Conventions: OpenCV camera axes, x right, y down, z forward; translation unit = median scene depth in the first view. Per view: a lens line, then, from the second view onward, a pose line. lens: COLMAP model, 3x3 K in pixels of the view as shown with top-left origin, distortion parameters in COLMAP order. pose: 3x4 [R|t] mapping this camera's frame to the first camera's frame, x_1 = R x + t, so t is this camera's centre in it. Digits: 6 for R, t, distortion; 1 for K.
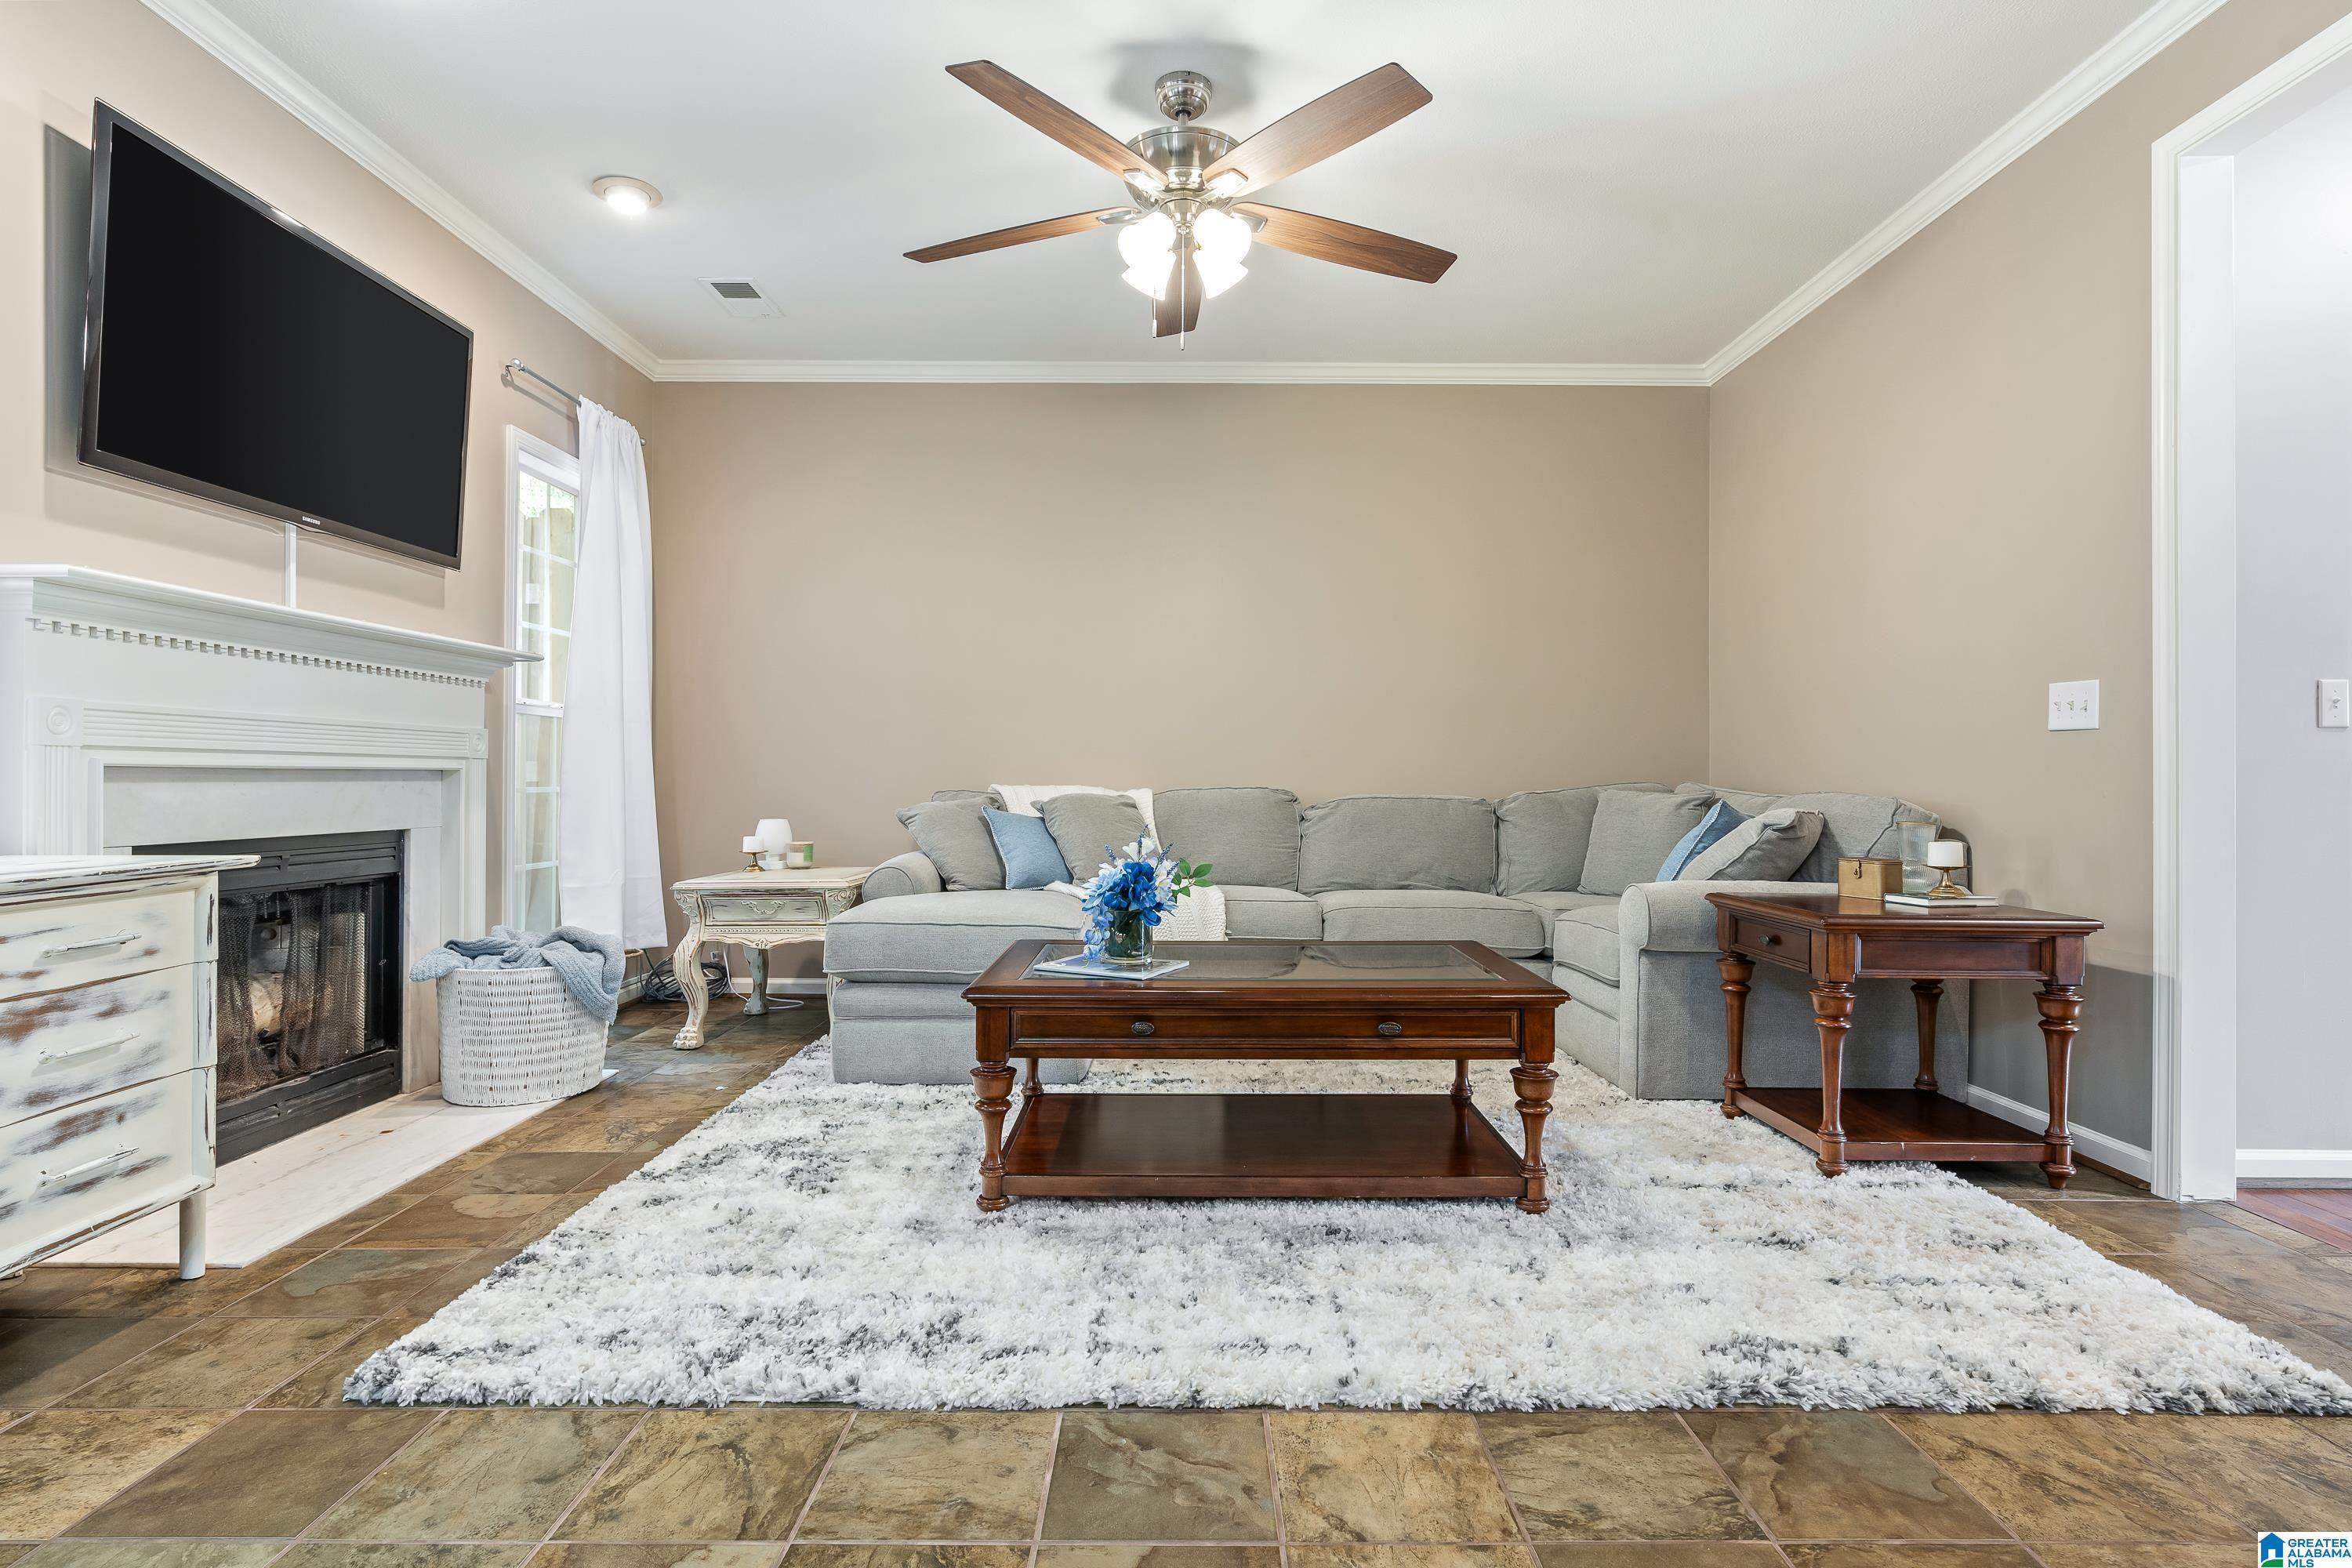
lens RADIAL K [[1178.4, 0, 1175.4], [0, 1178.4, 773.3], [0, 0, 1]] dist [-0.009008, 0.004457]
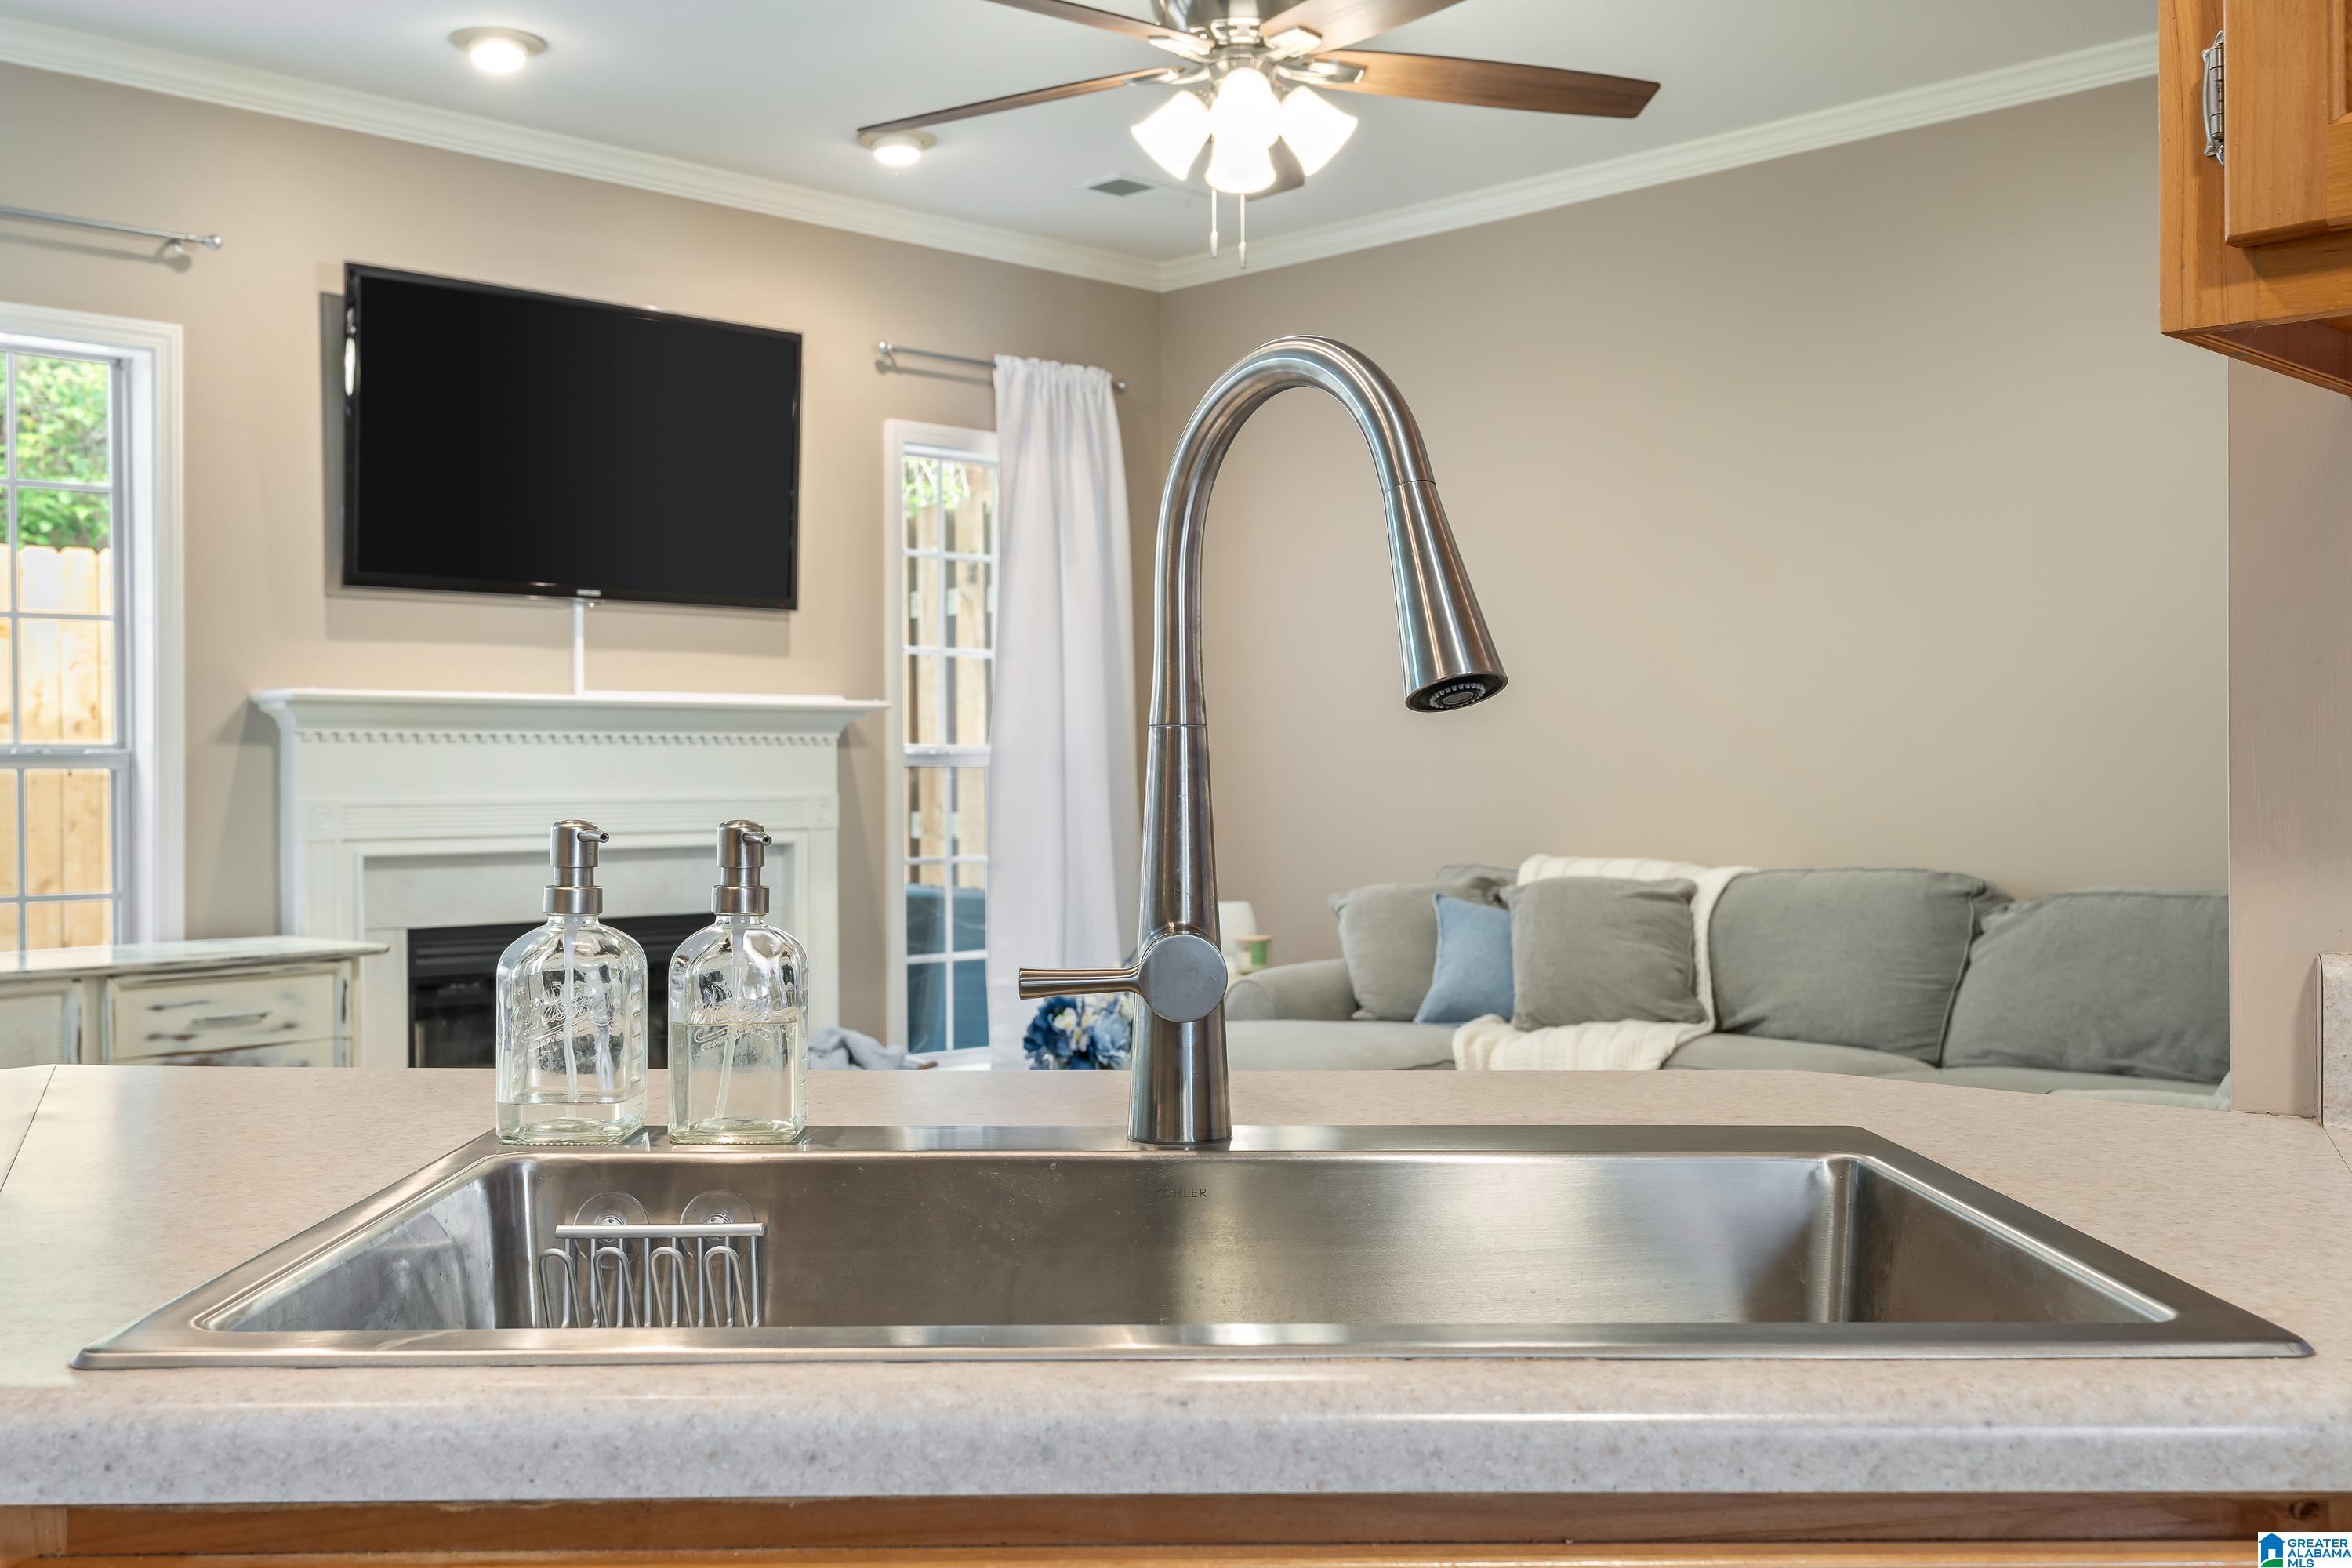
lens RADIAL K [[2288.4, 0, 1189.6], [0, 2288.4, 780.3], [0, 0, 1]] dist [0.015103, 0.000000]
pose [[0.712587, -0.009688, -0.701517, 0.938394], [0.013841, 0.999904, 0.000251, -0.054984], [0.701447, -0.009889, 0.712653, 0.002654]]
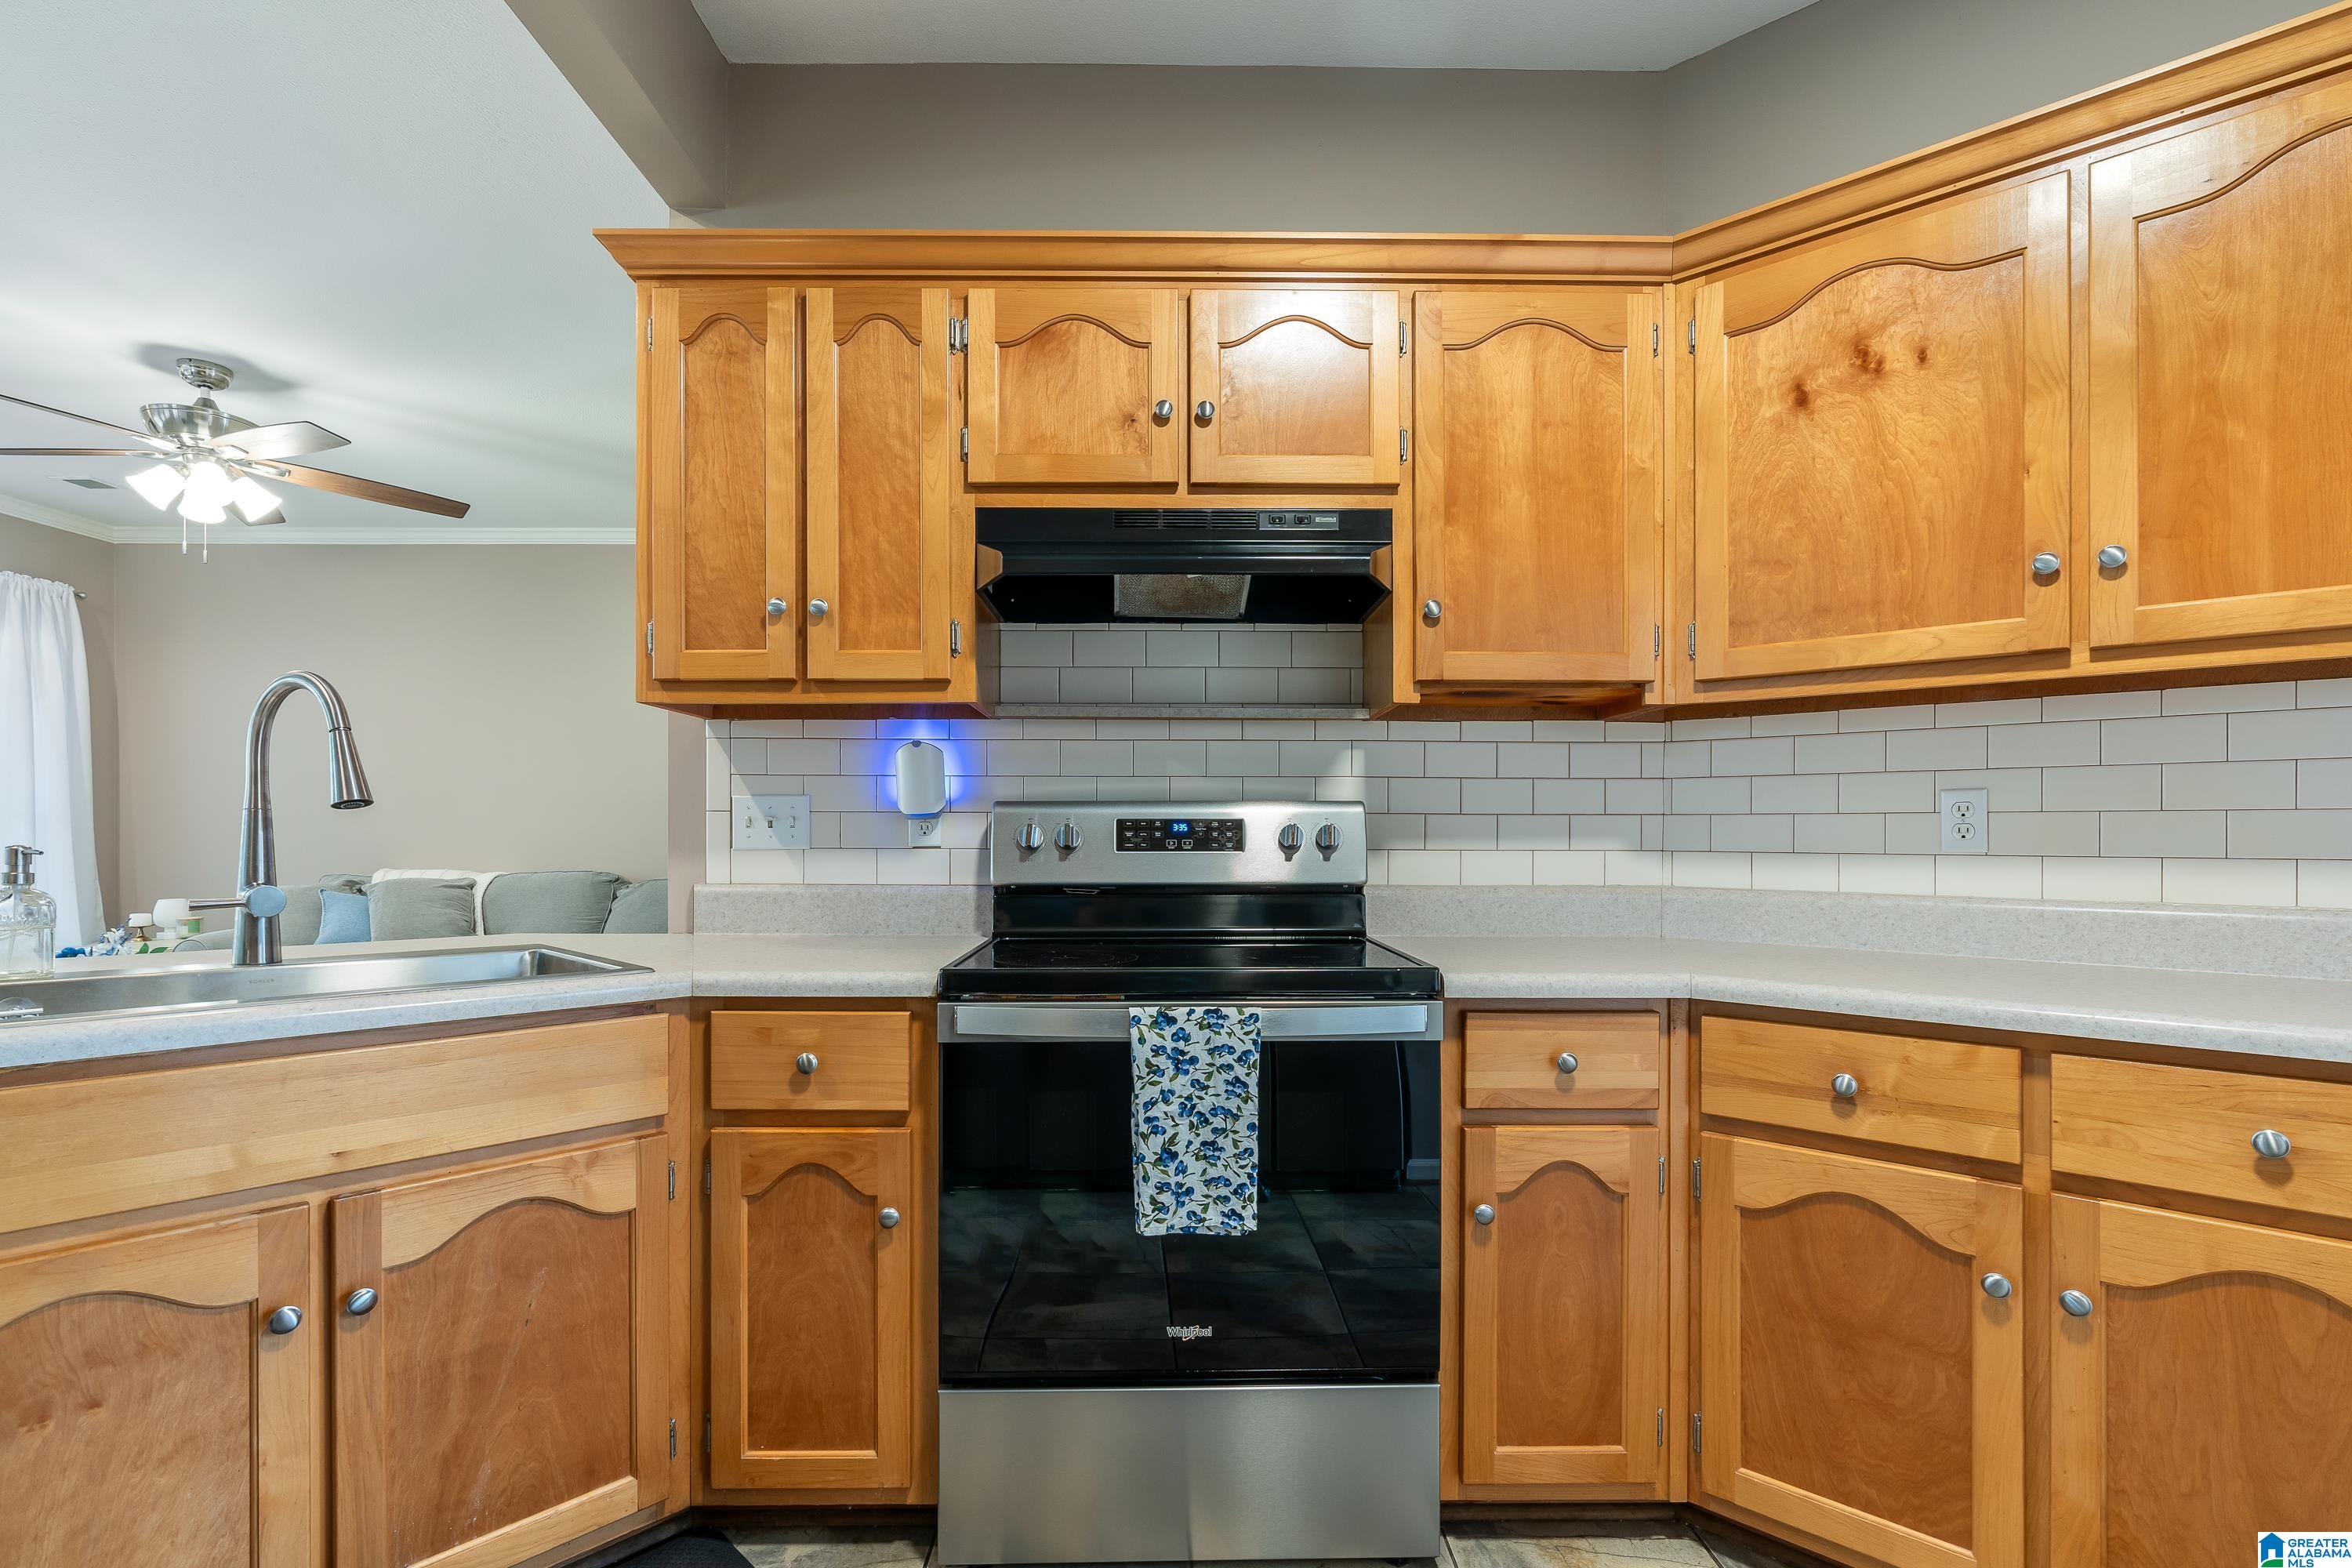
lens RADIAL K [[1068.1, 0, 1161.4], [0, 1068.1, 840.0], [0, 0, 1]] dist [-0.008057, 0.002760]
pose [[0.999901, -0.003450, 0.013664, 1.085149], [0.003269, 0.999907, 0.013233, -0.055129], [-0.013708, -0.013187, 0.999819, -0.237746]]
